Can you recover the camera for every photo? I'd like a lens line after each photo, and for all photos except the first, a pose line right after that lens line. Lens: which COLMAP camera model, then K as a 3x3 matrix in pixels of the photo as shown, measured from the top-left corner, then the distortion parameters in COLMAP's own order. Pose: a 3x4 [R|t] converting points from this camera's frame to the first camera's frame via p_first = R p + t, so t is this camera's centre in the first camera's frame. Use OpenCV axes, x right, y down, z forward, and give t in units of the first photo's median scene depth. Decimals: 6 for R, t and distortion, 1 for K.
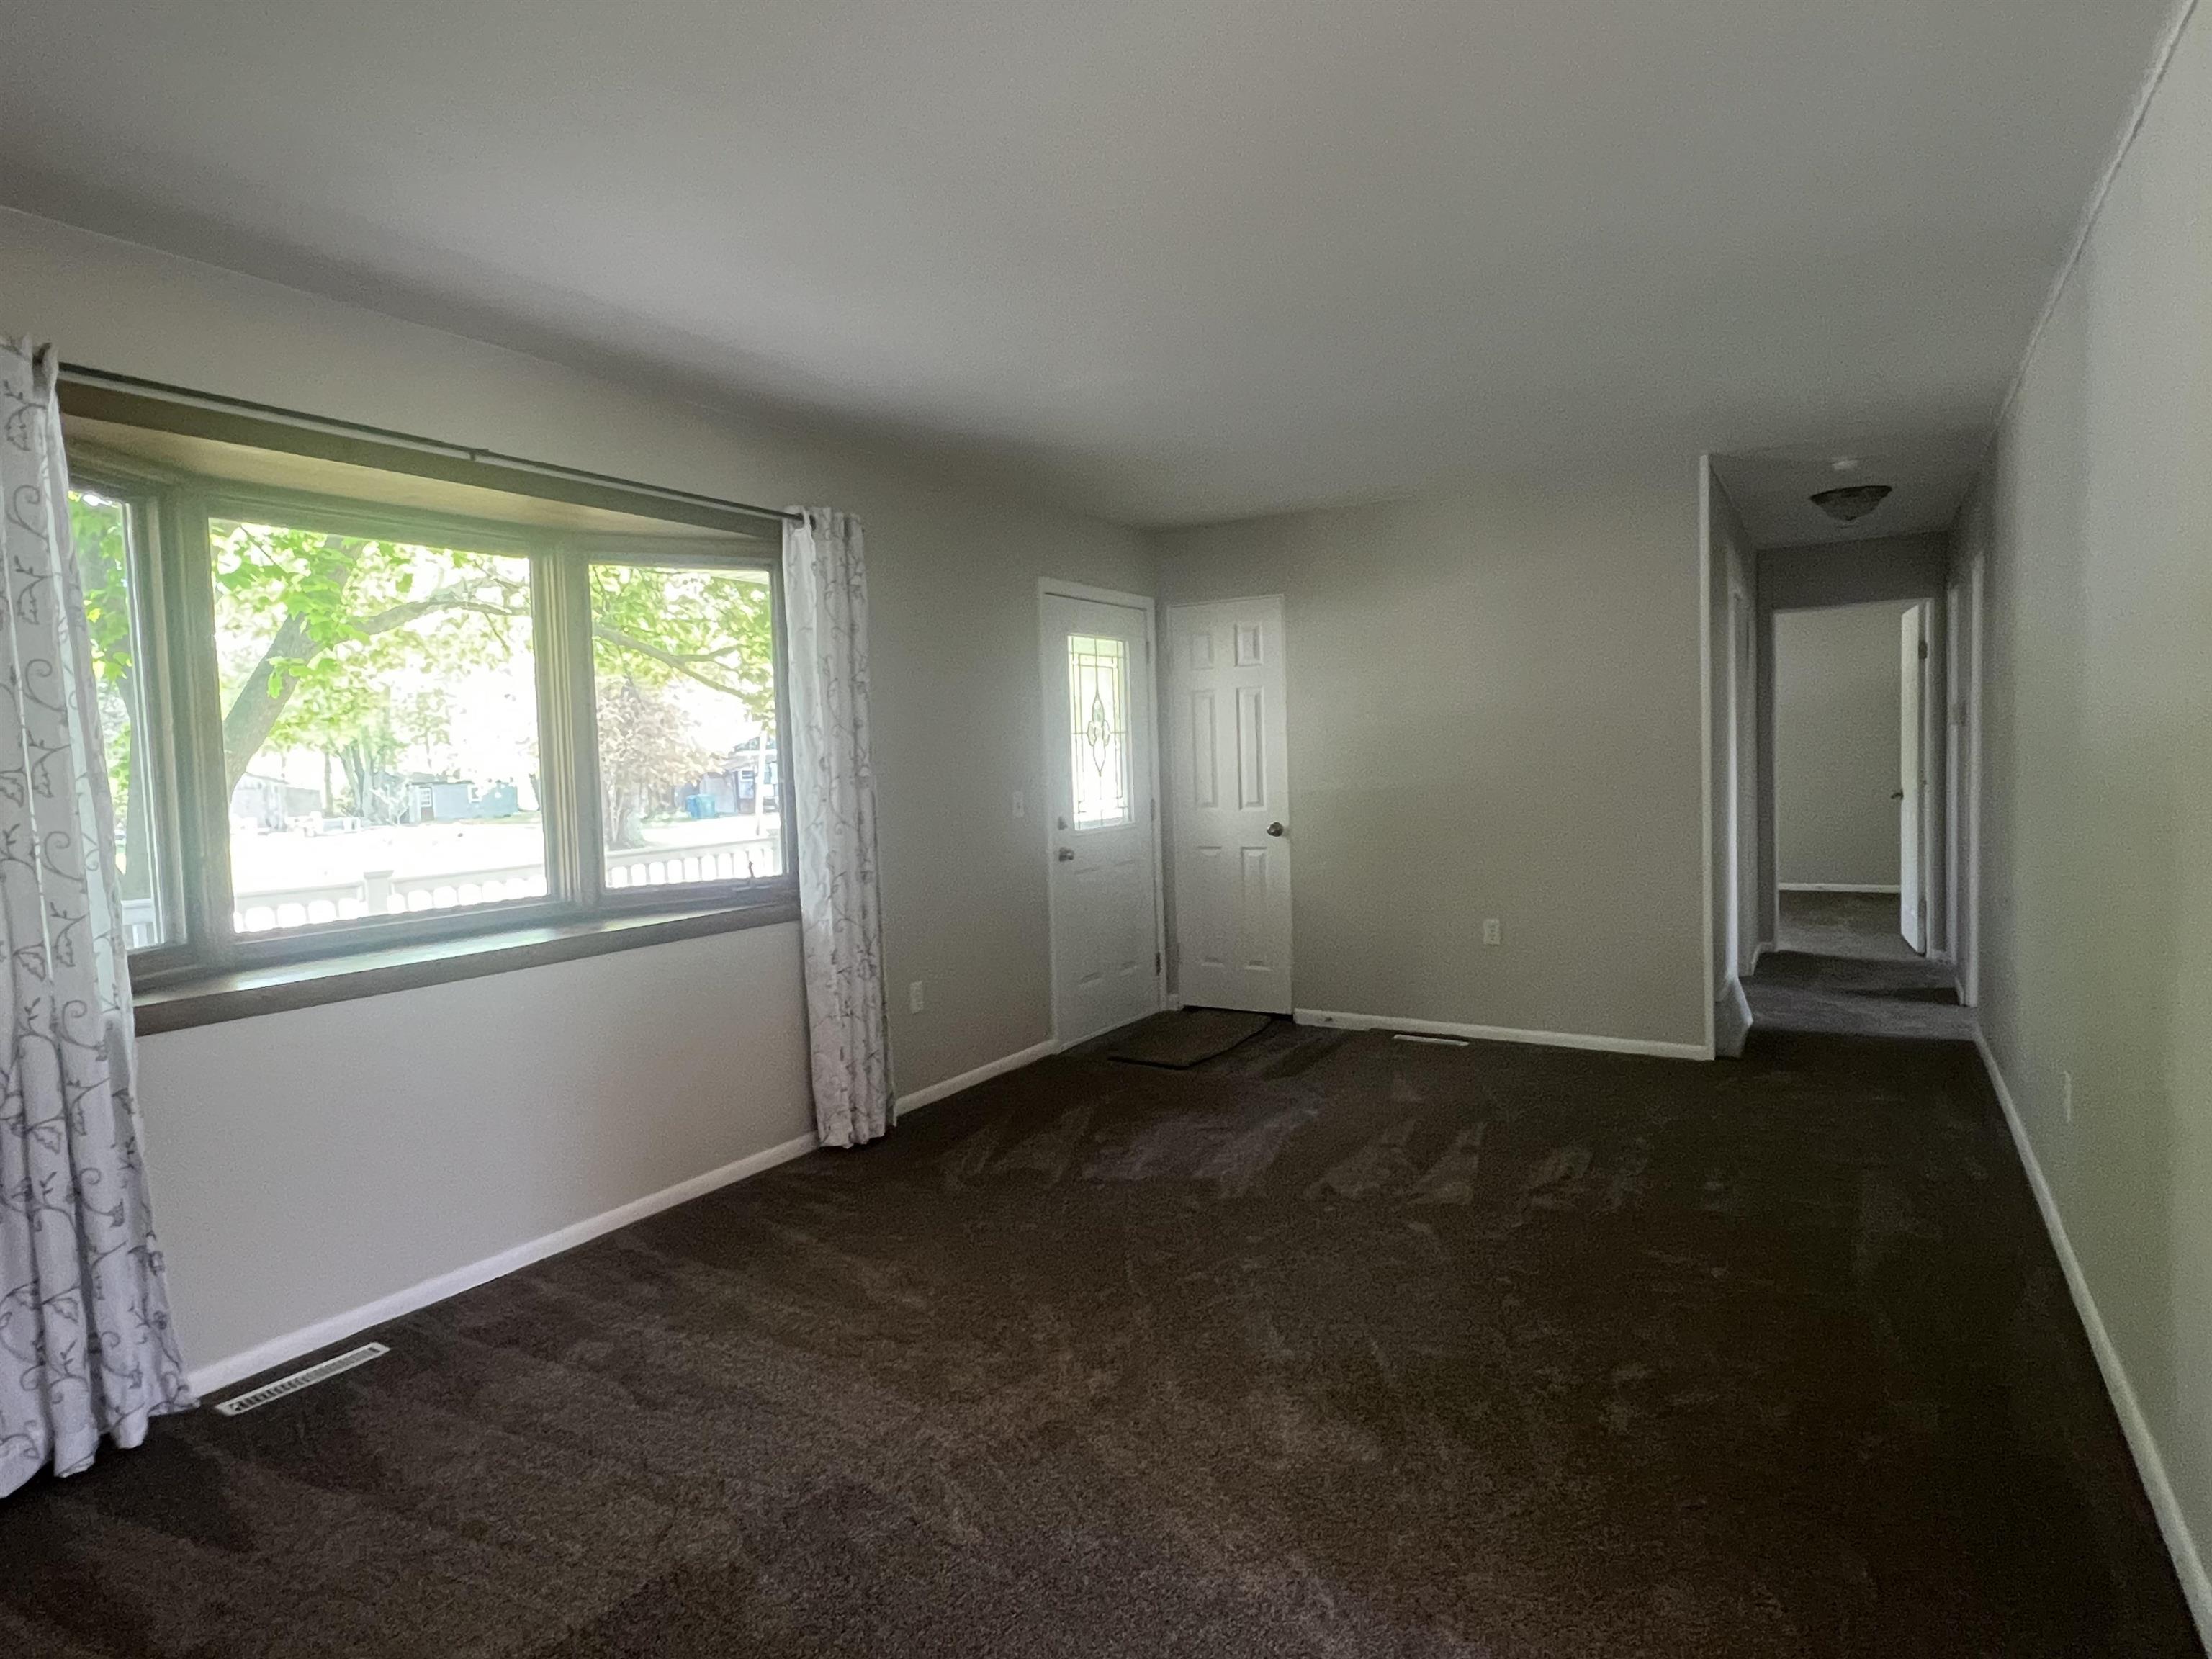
lens RADIAL K [[1226.7, 0, 1107.0], [0, 1226.7, 834.8], [0, 0, 1]] dist [-0.005138, 0.002669]
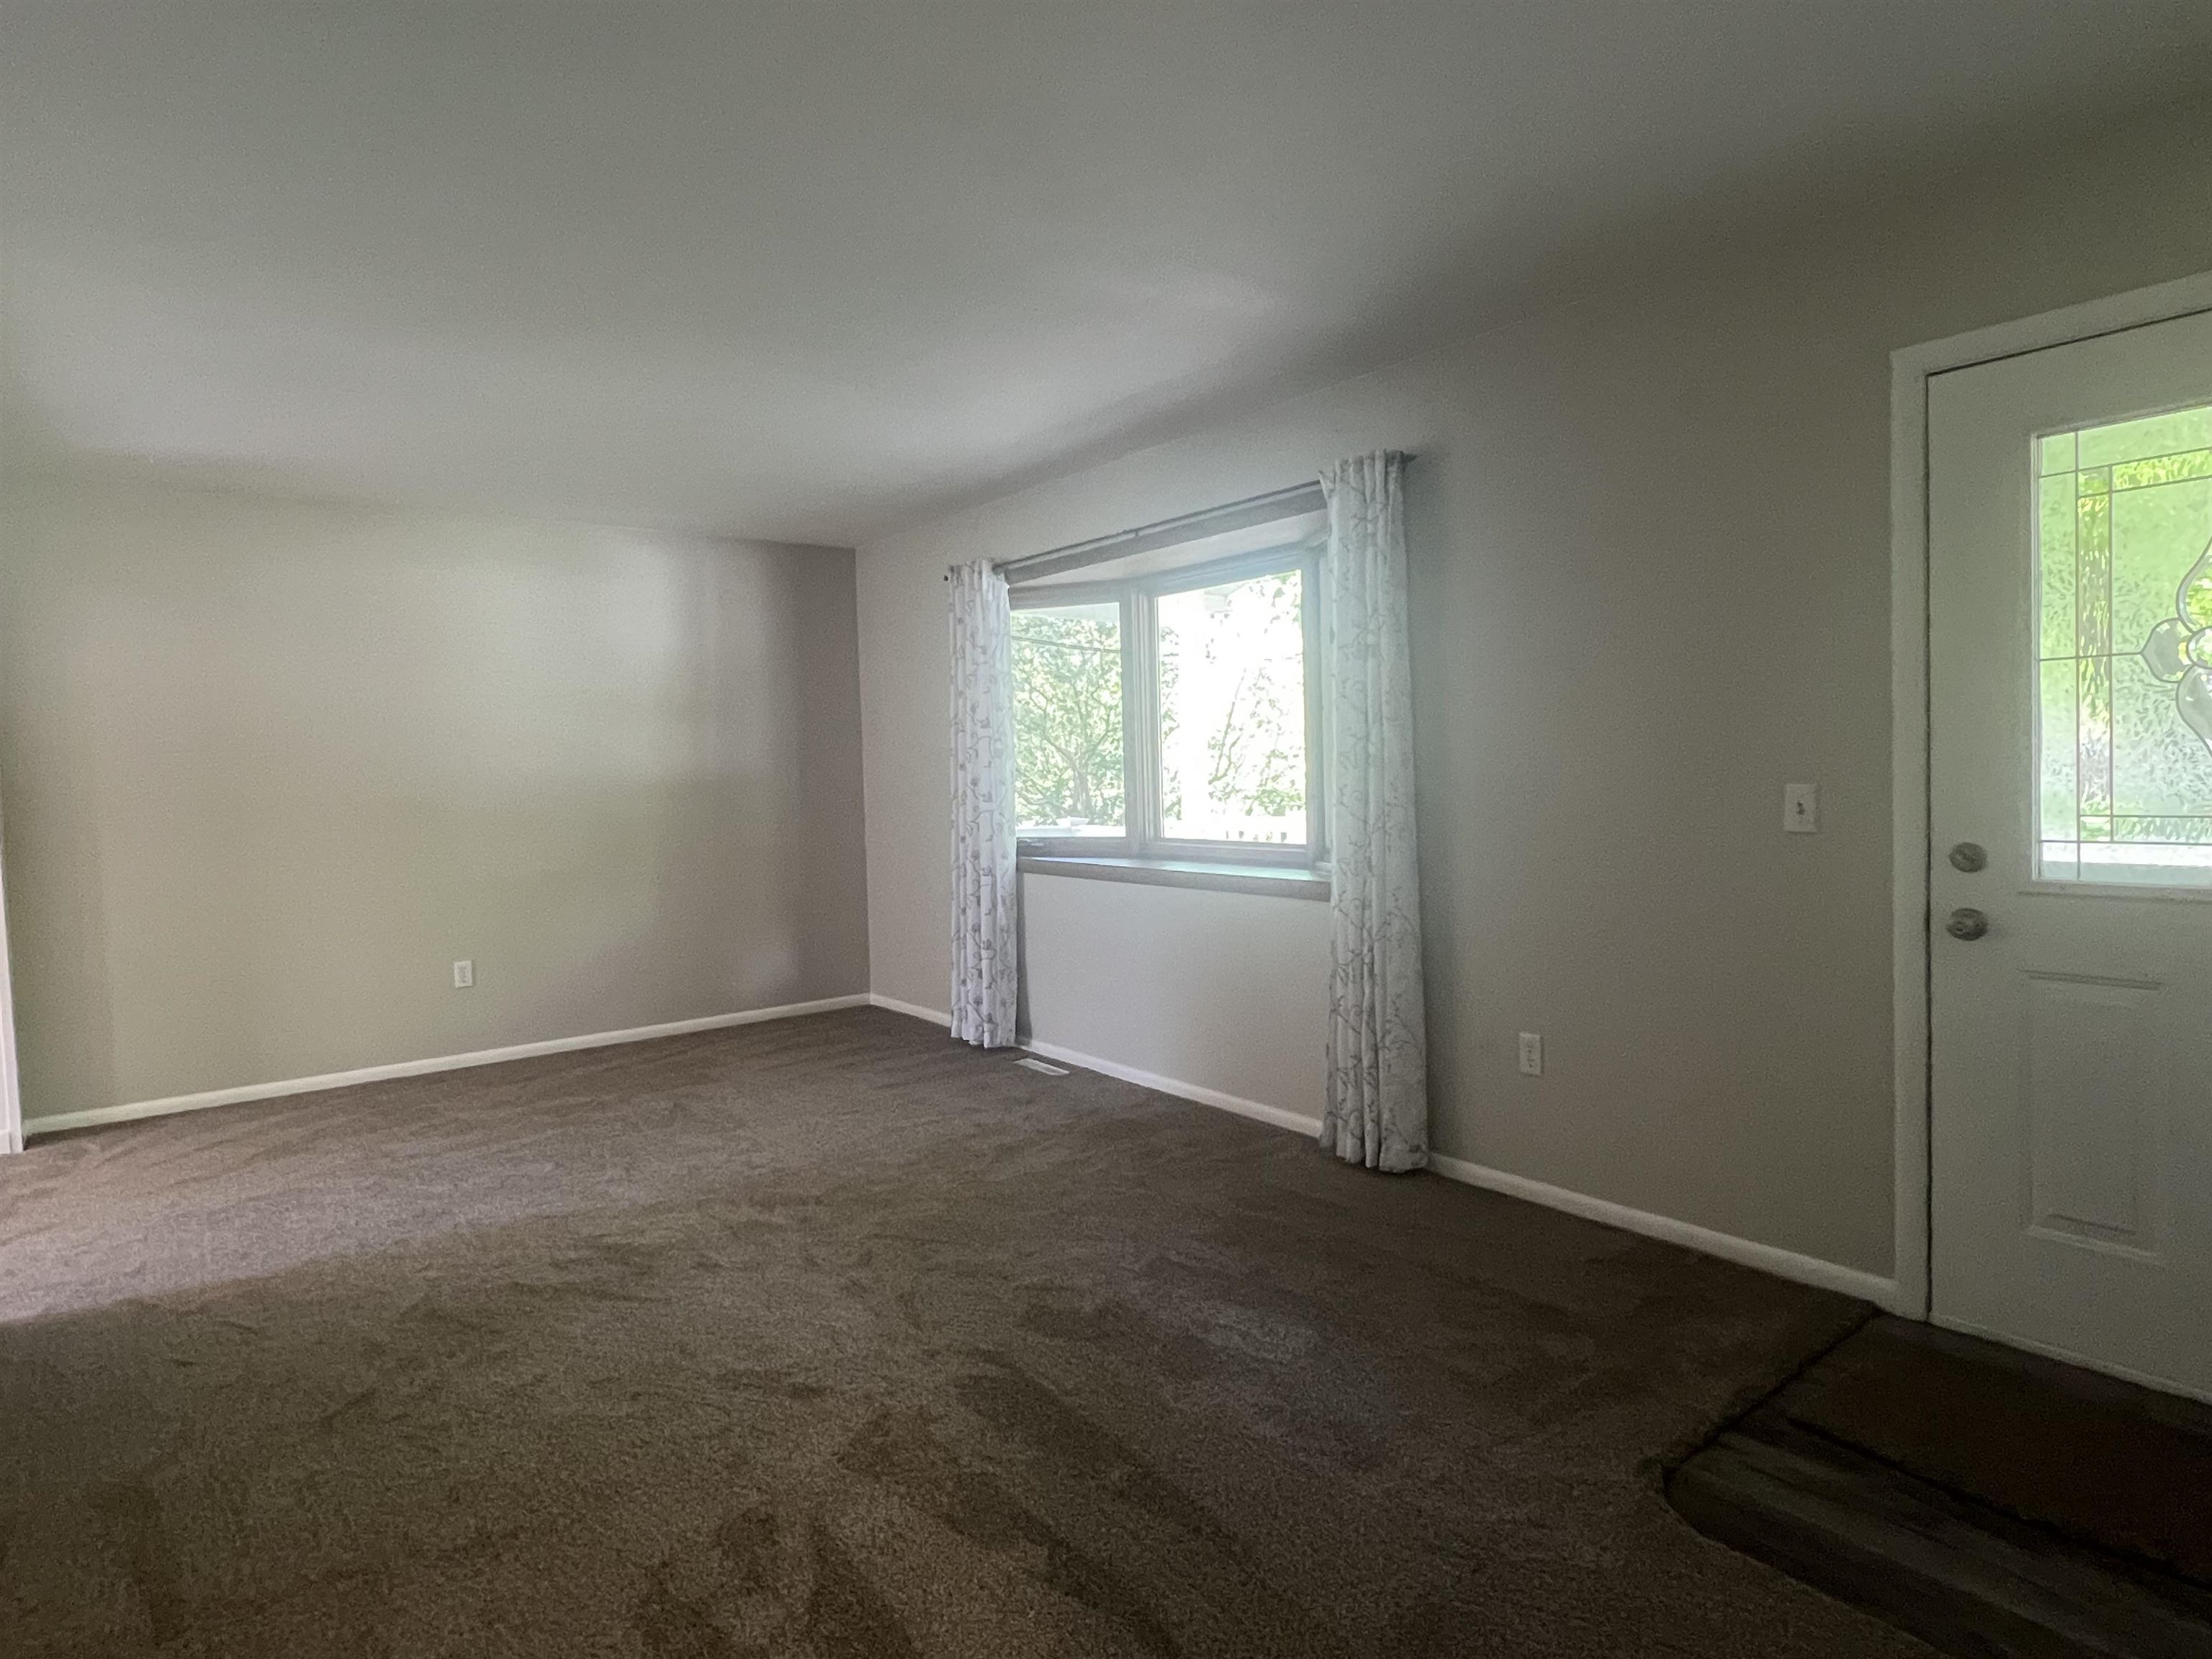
lens RADIAL K [[1226.7, 0, 1105.3], [0, 1226.7, 822.2], [0, 0, 1]] dist [-0.005138, 0.002669]
pose [[-0.359523, 0.088054, -0.928973, 0.554888], [-0.019691, 0.994600, 0.101895, -0.068753], [0.932929, 0.054926, -0.355847, 0.925968]]
